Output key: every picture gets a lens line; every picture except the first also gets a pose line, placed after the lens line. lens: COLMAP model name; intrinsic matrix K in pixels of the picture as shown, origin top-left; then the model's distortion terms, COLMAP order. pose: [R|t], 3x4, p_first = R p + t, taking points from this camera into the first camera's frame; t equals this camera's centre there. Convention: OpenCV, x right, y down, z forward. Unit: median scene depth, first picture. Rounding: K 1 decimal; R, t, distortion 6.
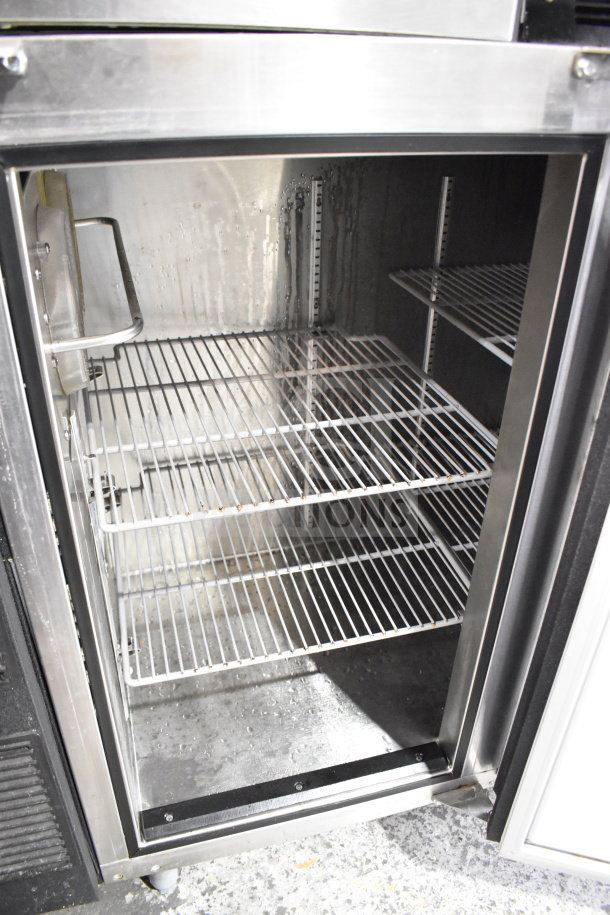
lens RADIAL K [[700.2, 0, 305.0], [0, 700.2, 457.5], [0, 0, 1]] dist [0.063448, -0.146064]
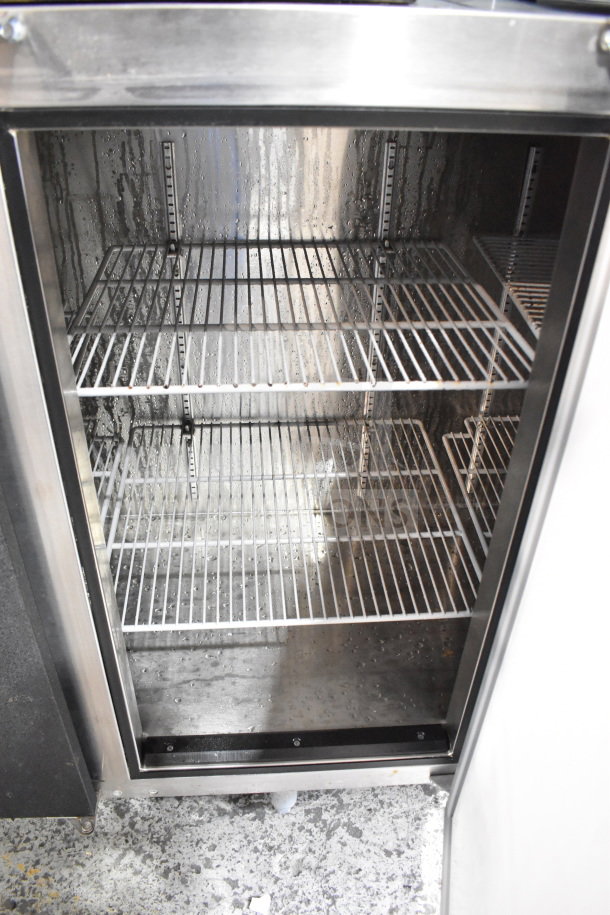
lens RADIAL K [[690.5, 0, 305.0], [0, 690.5, 457.5], [0, 0, 1]] dist [-0.063724, 0.004995]
pose [[0.973353, 0.109297, -0.201588, 0.171770], [-0.098206, 0.993090, 0.064252, -0.020043], [0.207217, -0.042743, 0.977361, 0.047476]]
